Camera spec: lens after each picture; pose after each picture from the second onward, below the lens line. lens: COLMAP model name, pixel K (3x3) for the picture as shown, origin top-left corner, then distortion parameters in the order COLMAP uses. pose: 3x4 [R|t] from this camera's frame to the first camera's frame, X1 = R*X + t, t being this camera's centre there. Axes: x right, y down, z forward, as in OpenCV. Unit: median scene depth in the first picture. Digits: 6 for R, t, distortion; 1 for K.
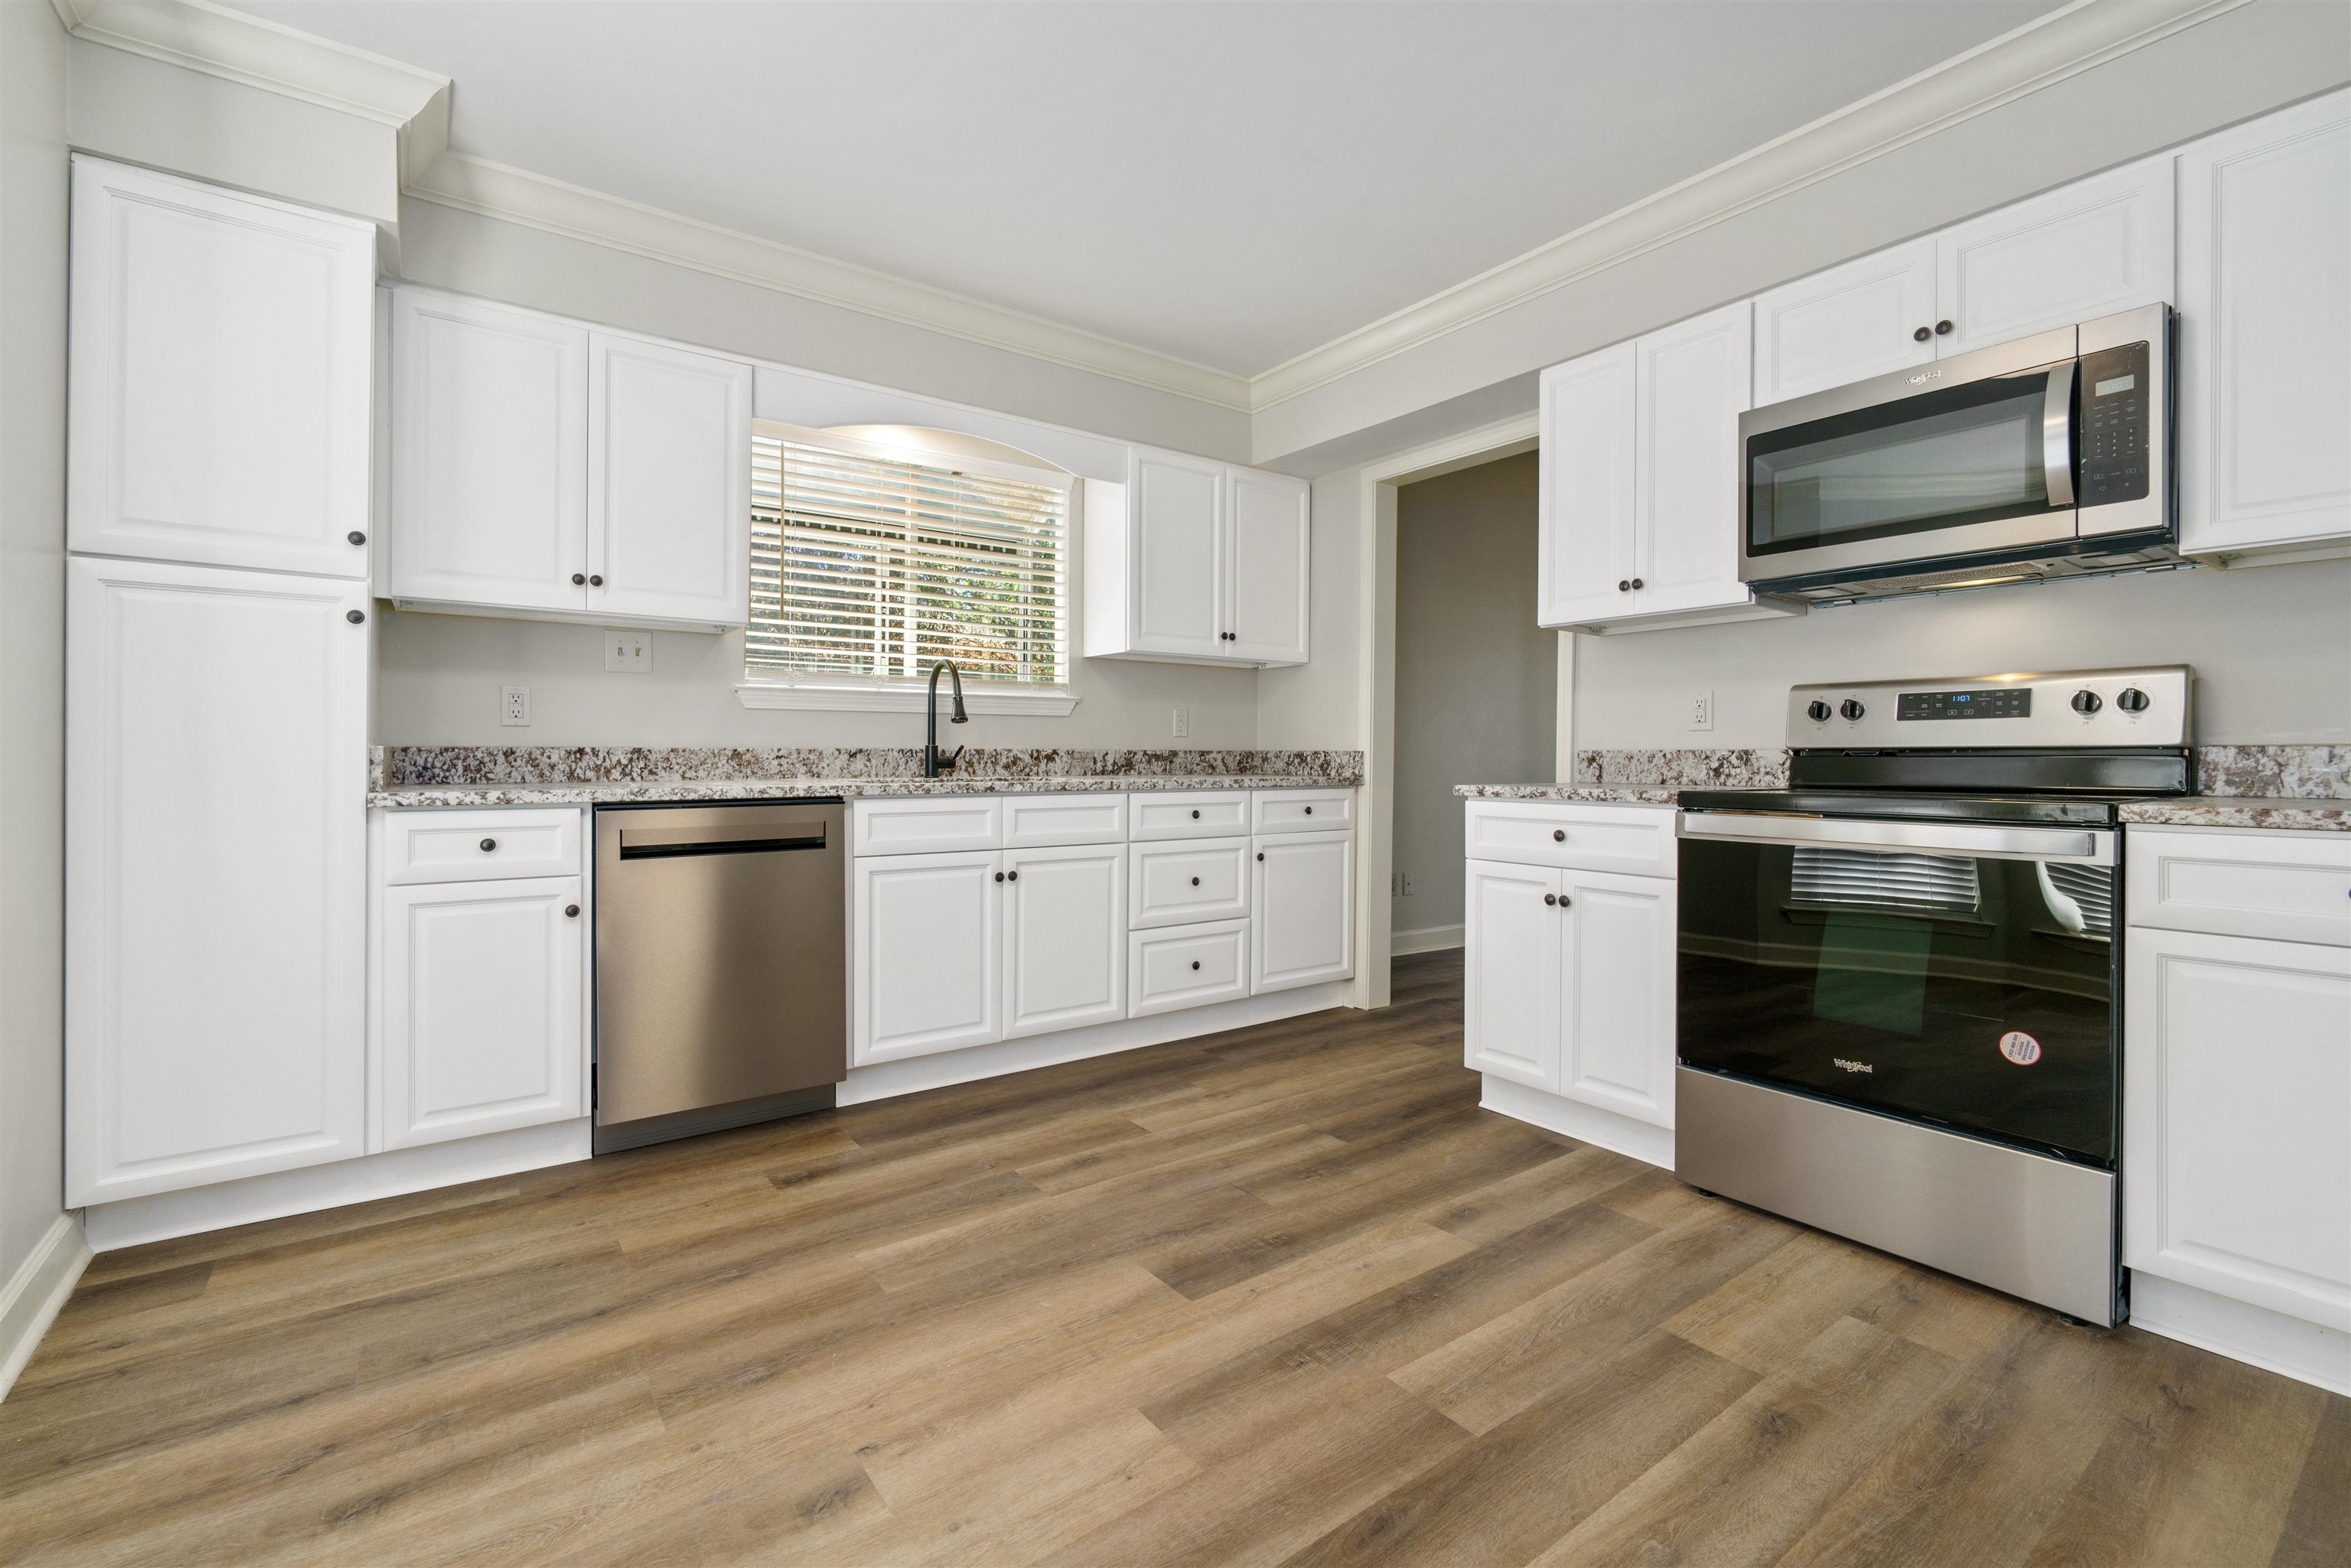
lens RADIAL K [[1015.3, 0, 1171.4], [0, 1015.3, 769.2], [0, 0, 1]] dist [-0.004163, 0.001179]
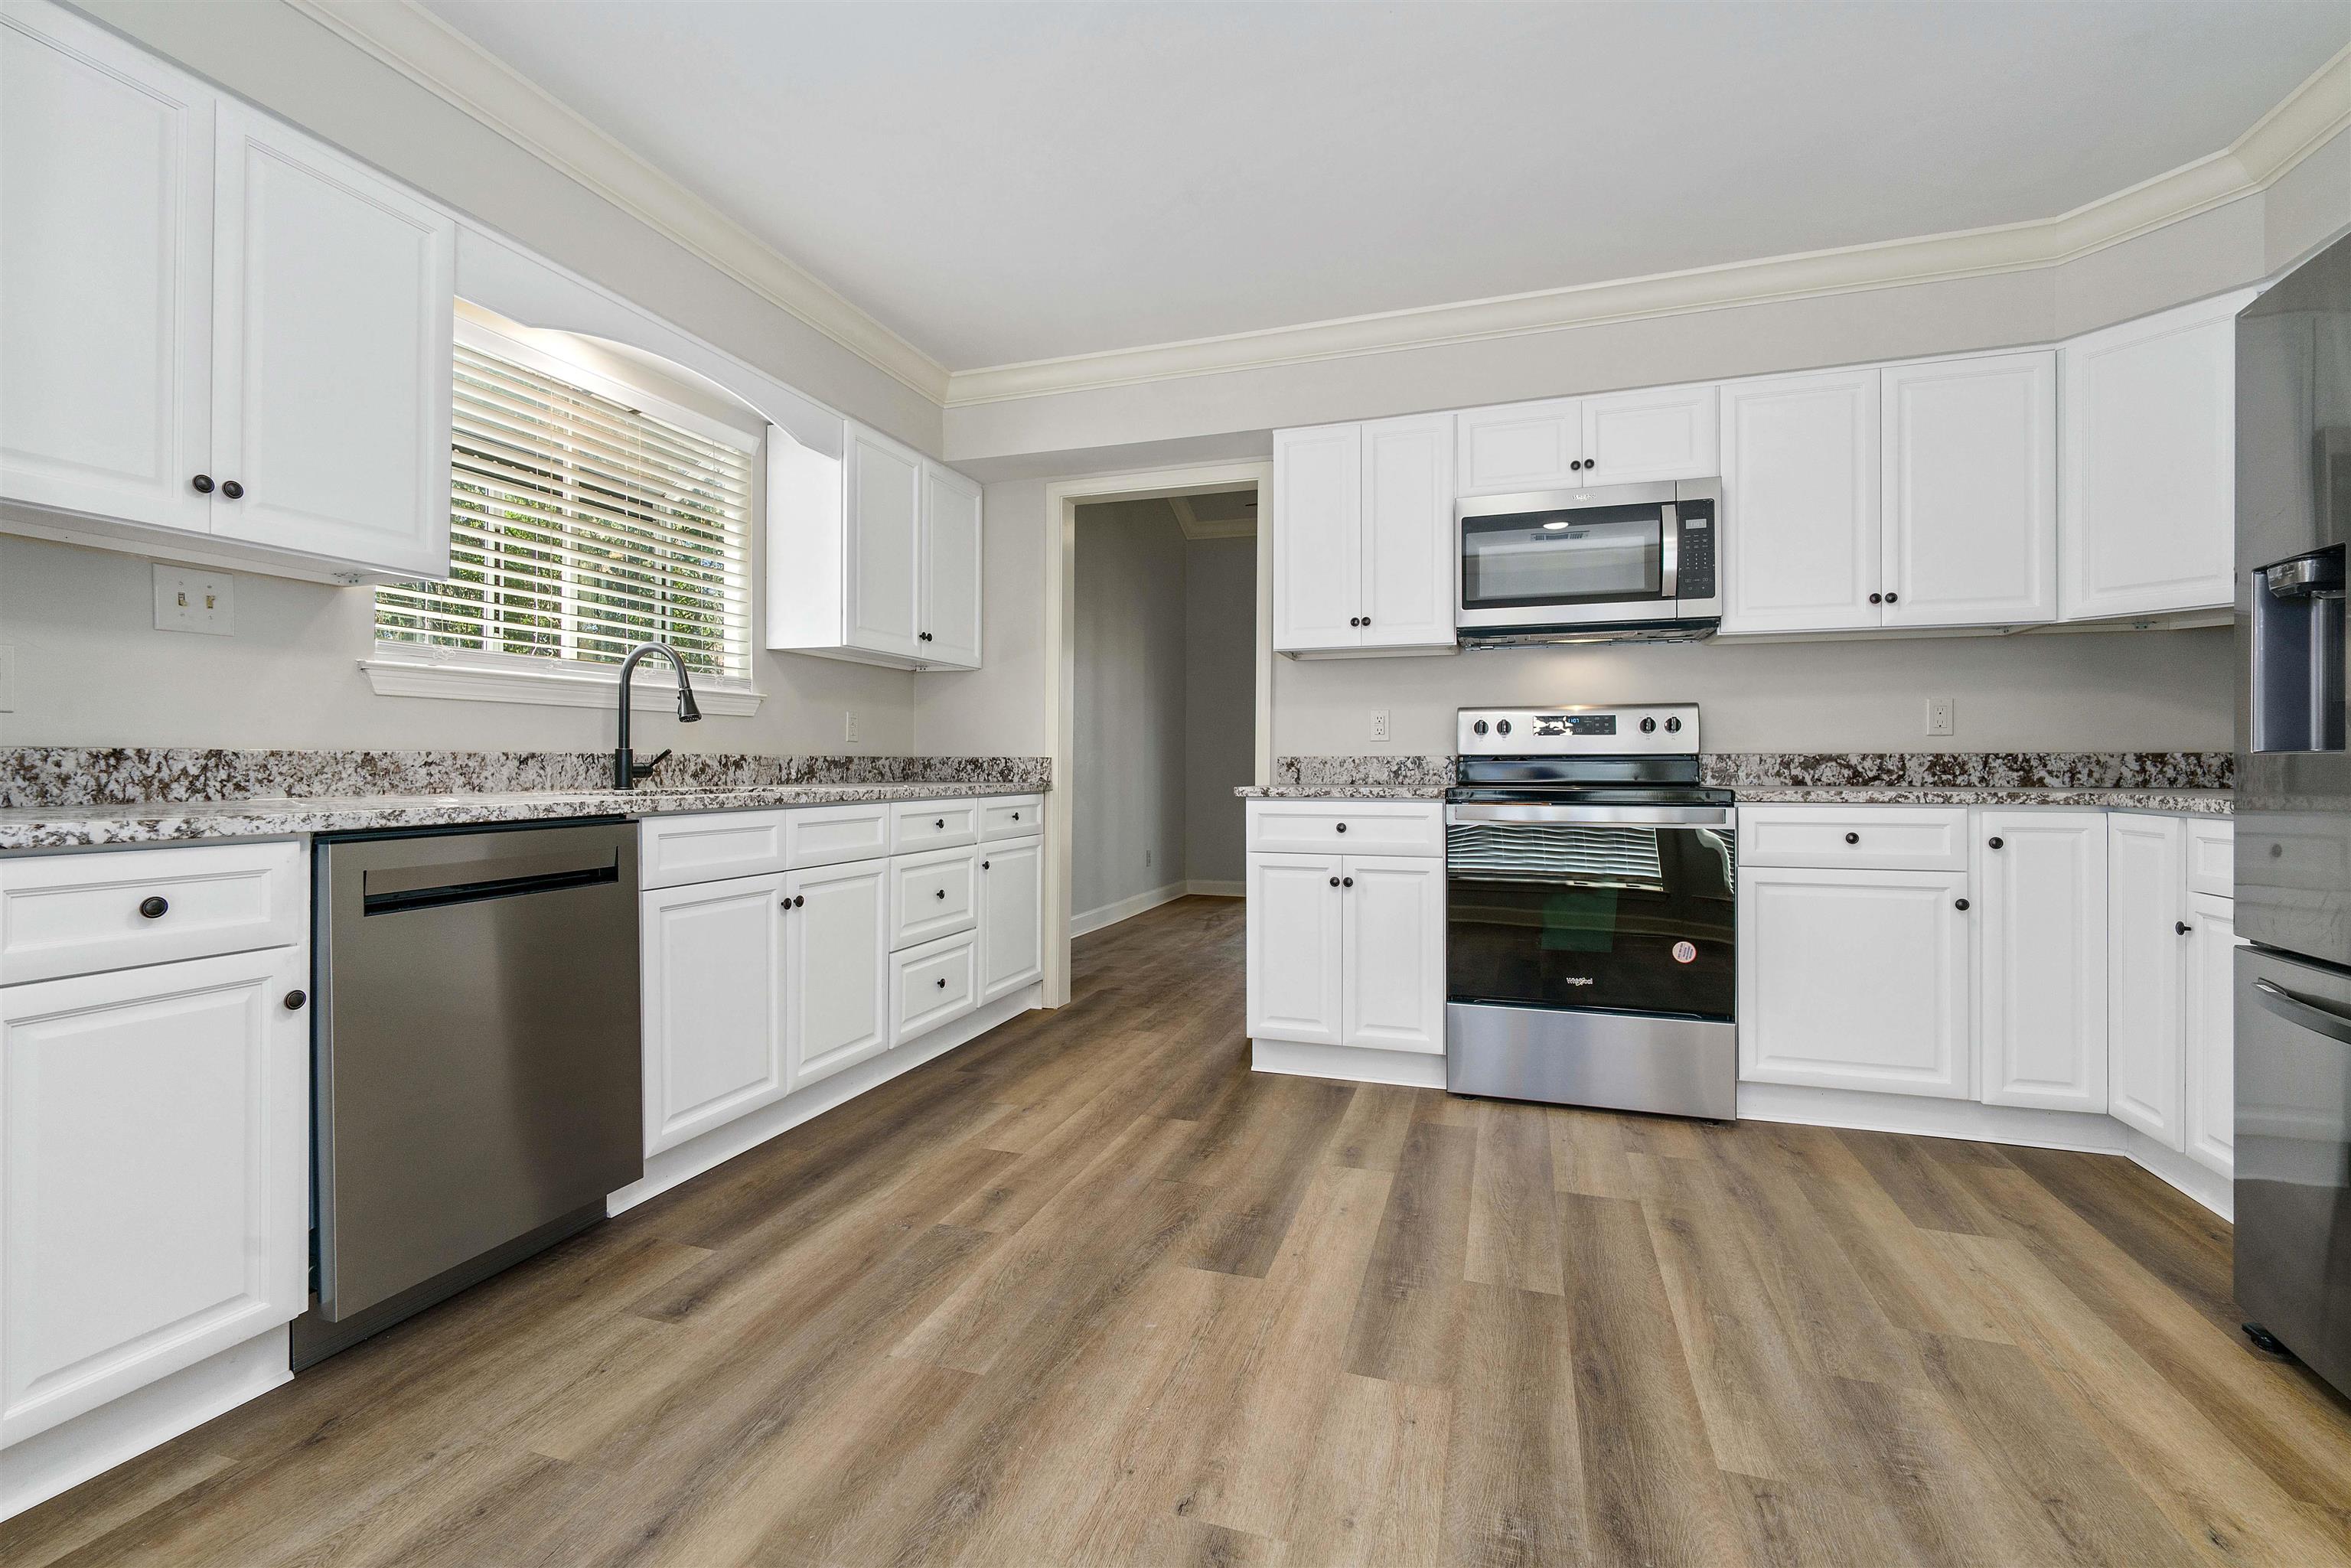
lens RADIAL K [[1015.3, 0, 1174.9], [0, 1015.3, 773.9], [0, 0, 1]] dist [-0.004163, 0.001179]
pose [[0.817397, -0.007351, 0.576028, -0.491908], [0.009192, 0.999958, -0.000282, 0.000485], [-0.576002, 0.005525, 0.817430, 0.142814]]
